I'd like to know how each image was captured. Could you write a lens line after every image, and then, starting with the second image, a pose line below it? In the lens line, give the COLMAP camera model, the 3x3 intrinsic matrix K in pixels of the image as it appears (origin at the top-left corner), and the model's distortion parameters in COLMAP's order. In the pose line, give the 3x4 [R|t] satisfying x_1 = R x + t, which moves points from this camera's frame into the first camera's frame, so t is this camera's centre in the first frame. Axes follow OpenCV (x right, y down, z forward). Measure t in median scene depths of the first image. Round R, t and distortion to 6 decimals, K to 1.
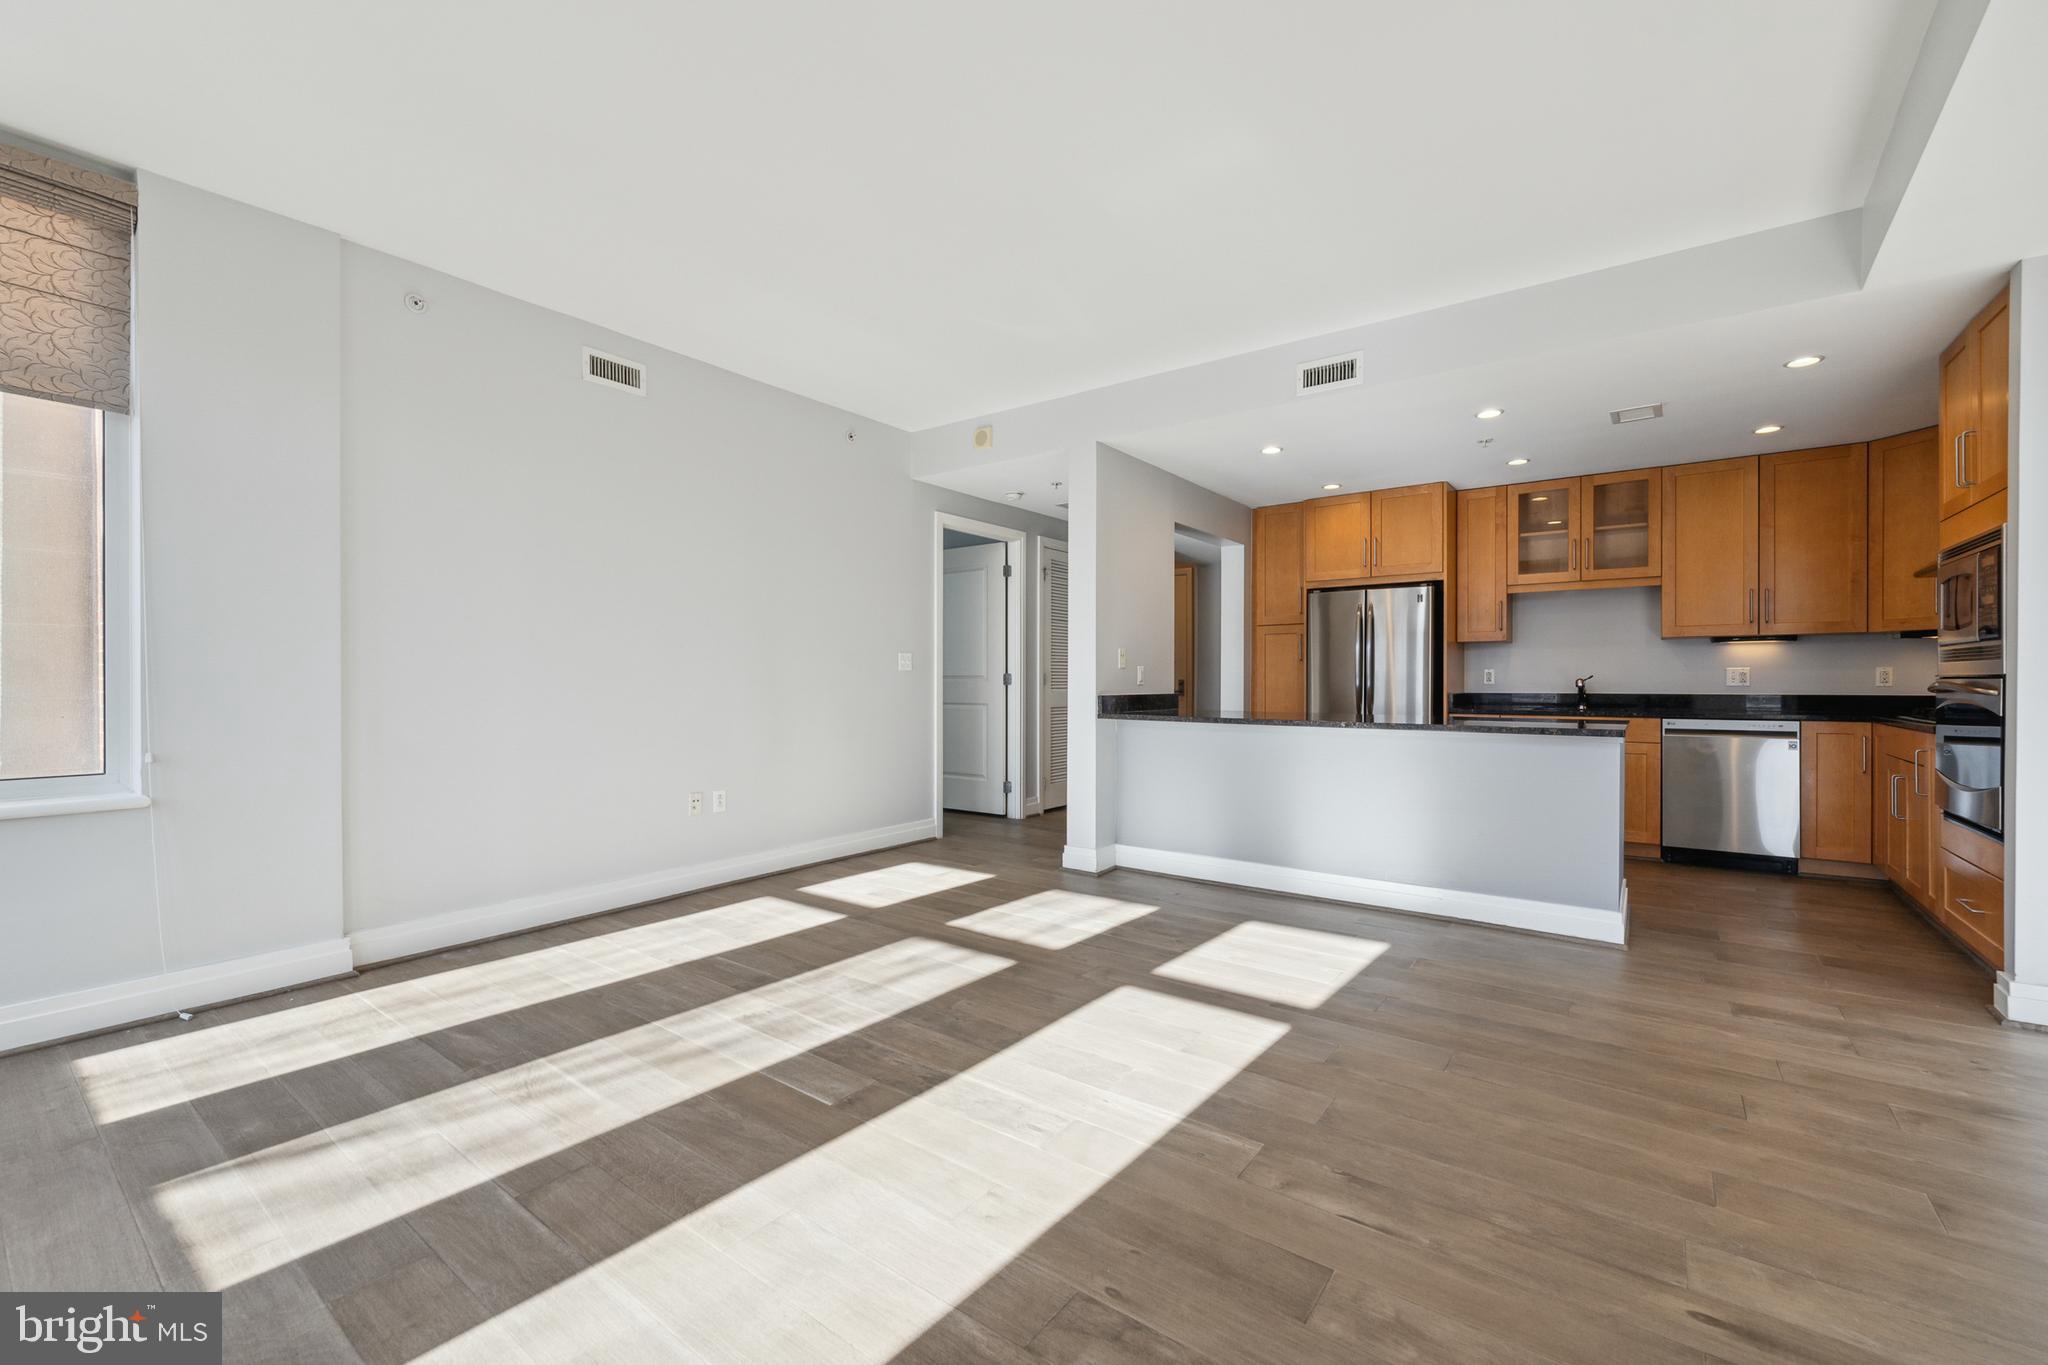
lens RADIAL K [[837.5, 0, 1024.0], [0, 837.5, 682.5], [0, 0, 1]] dist [-0.000101, -0.000139]
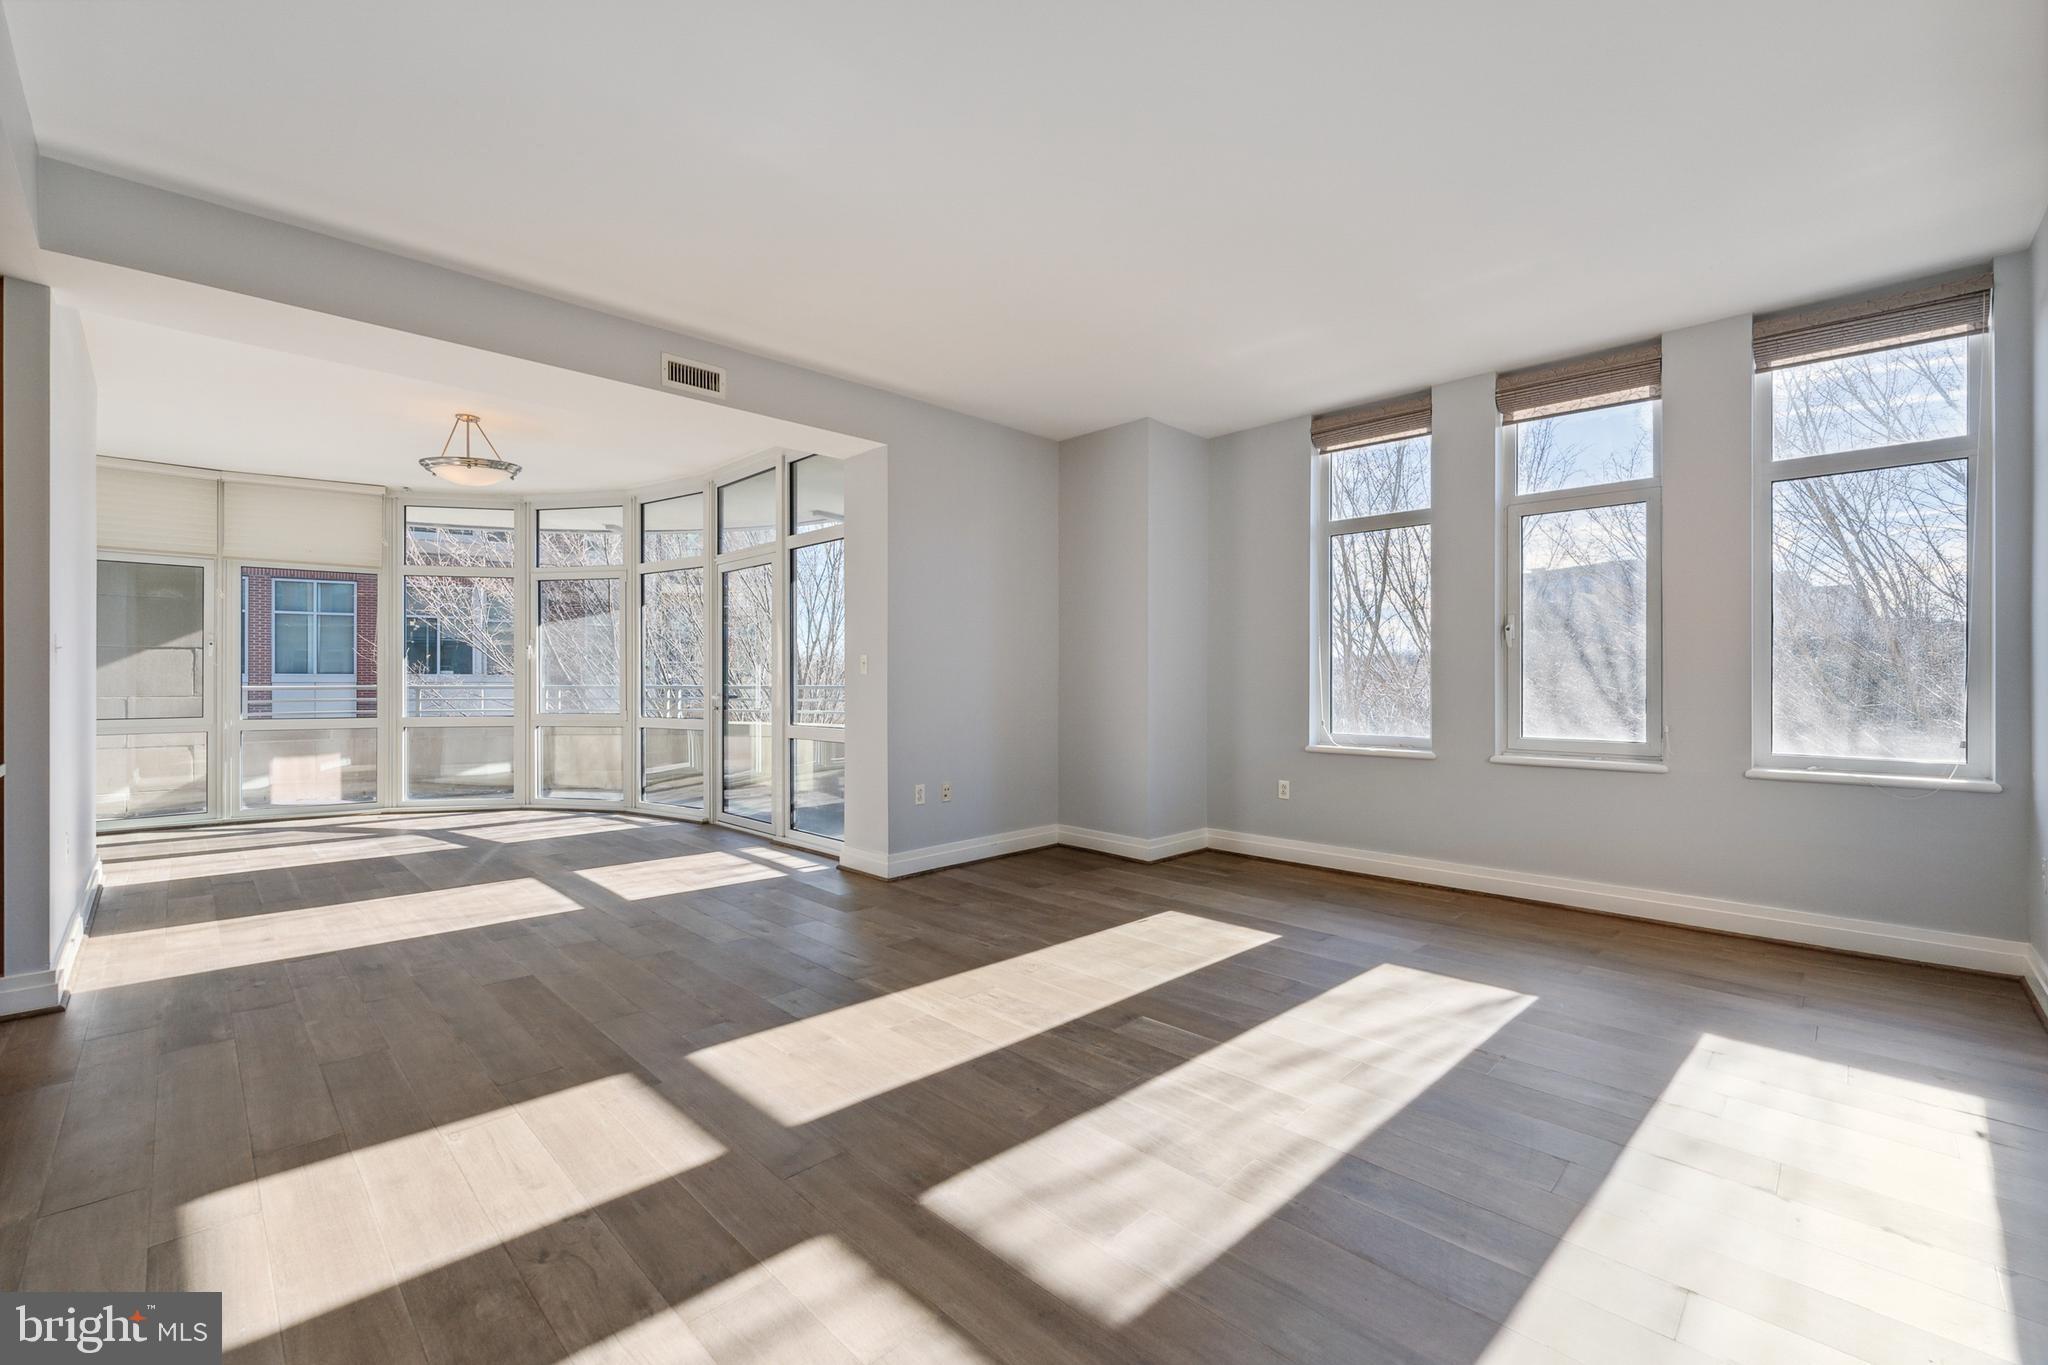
lens RADIAL K [[843.9, 0, 1026.6], [0, 843.9, 673.2], [0, 0, 1]] dist [-0.000065, 0.000539]
pose [[-0.990447, 0.000611, 0.137893, -0.161050], [0.000109, 0.999993, -0.003653, -0.012675], [-0.137894, -0.003603, -0.990440, 1.595902]]
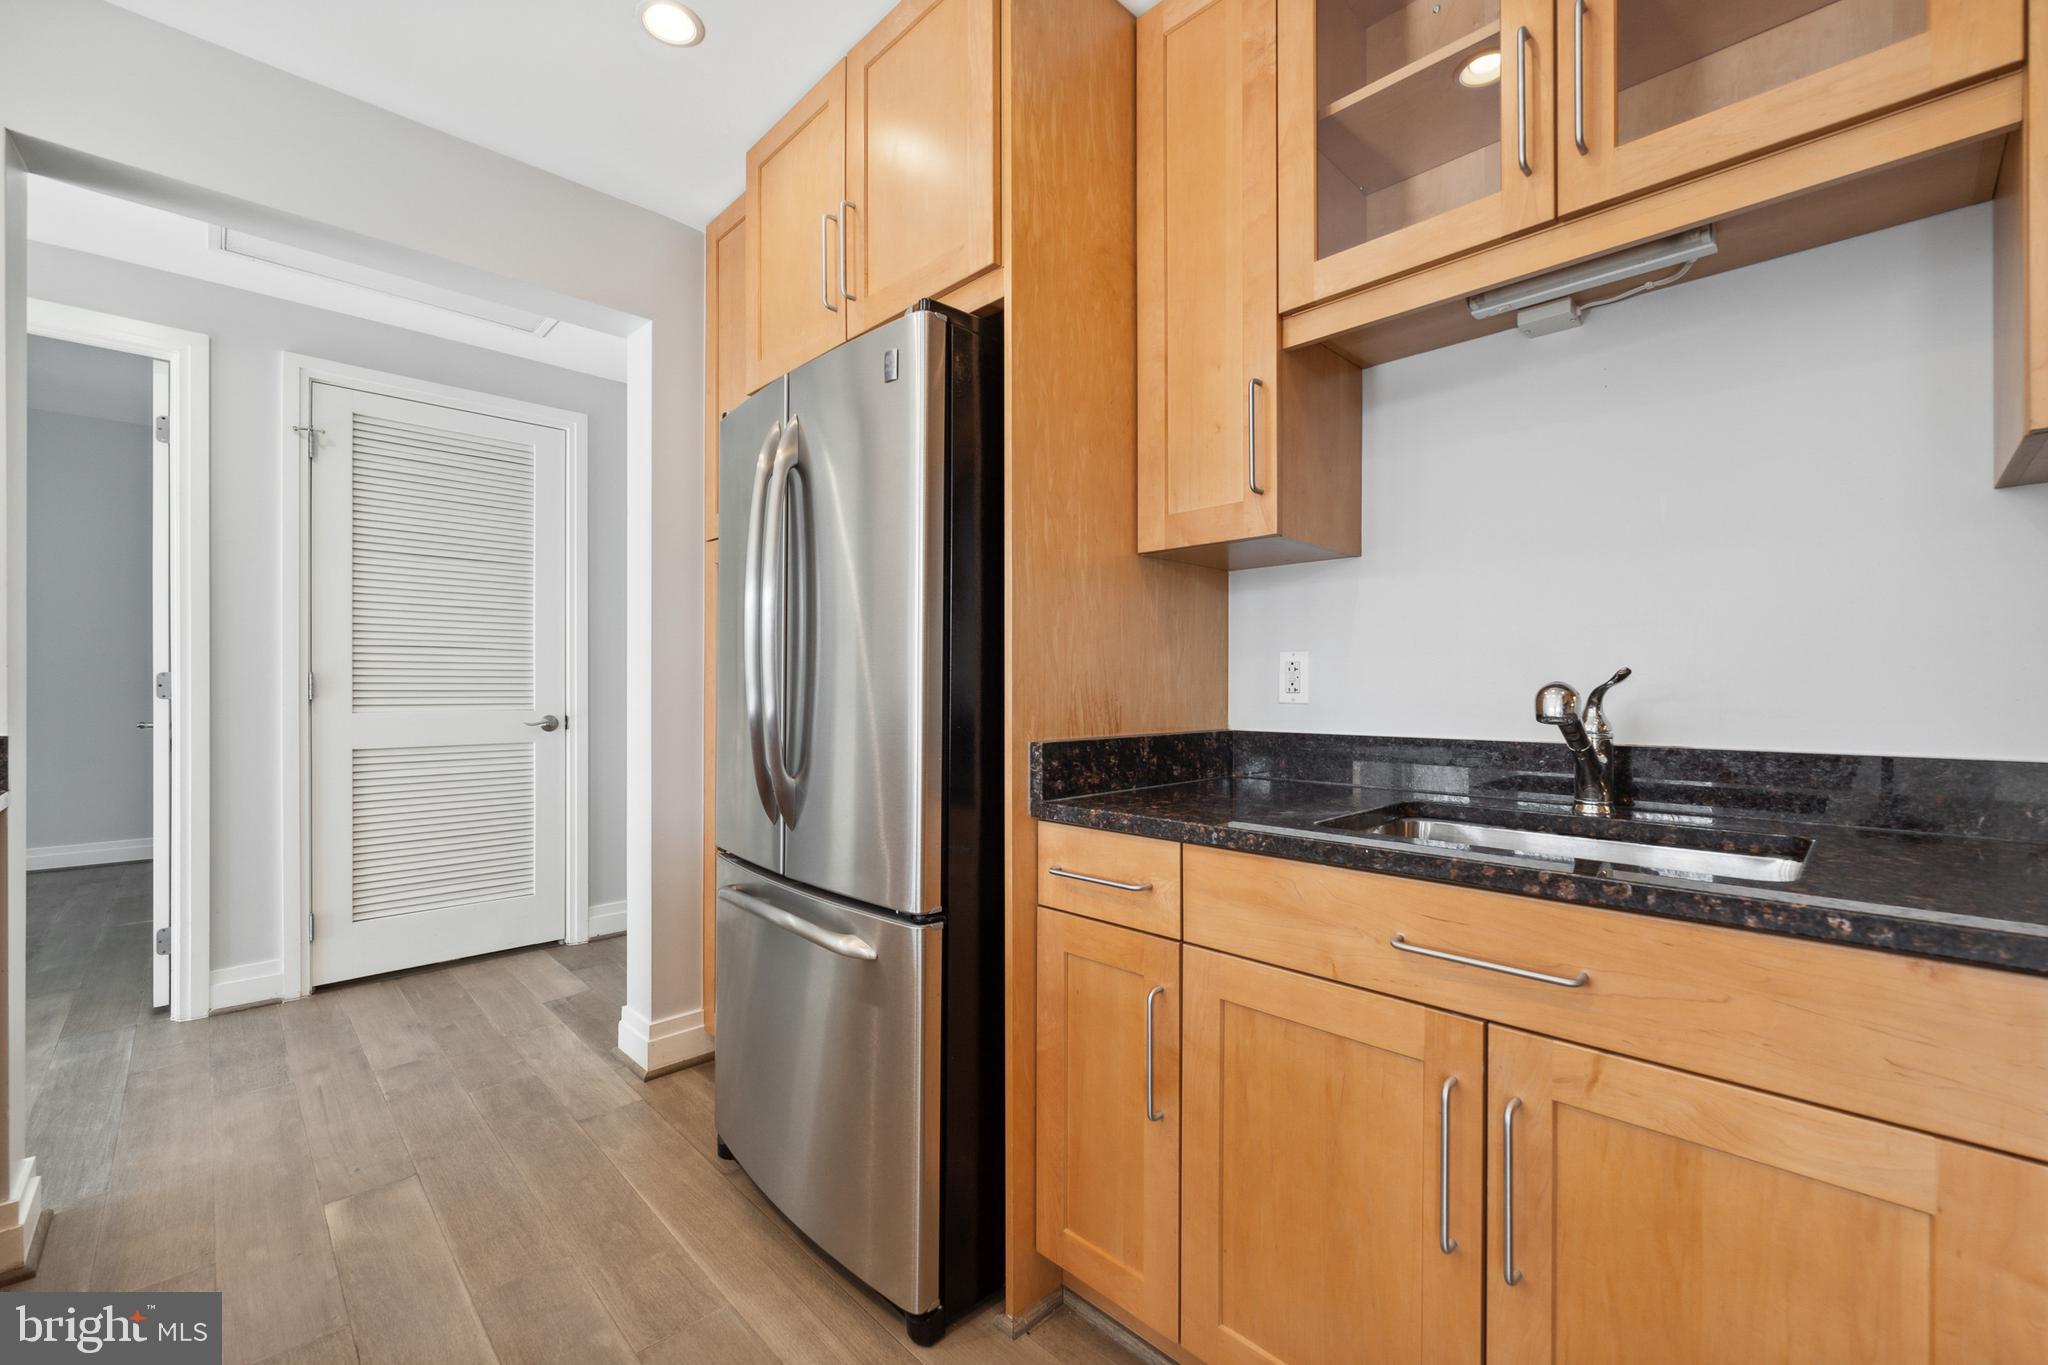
lens RADIAL K [[844.8, 0, 1024.0], [0, 844.8, 682.5], [0, 0, 1]] dist [-0.000571, 0.000212]
pose [[0.988297, 0.000772, -0.152538, 0.976820], [-0.001908, 0.999972, -0.007303, -0.006859], [0.152528, 0.007508, 0.988271, 1.333976]]
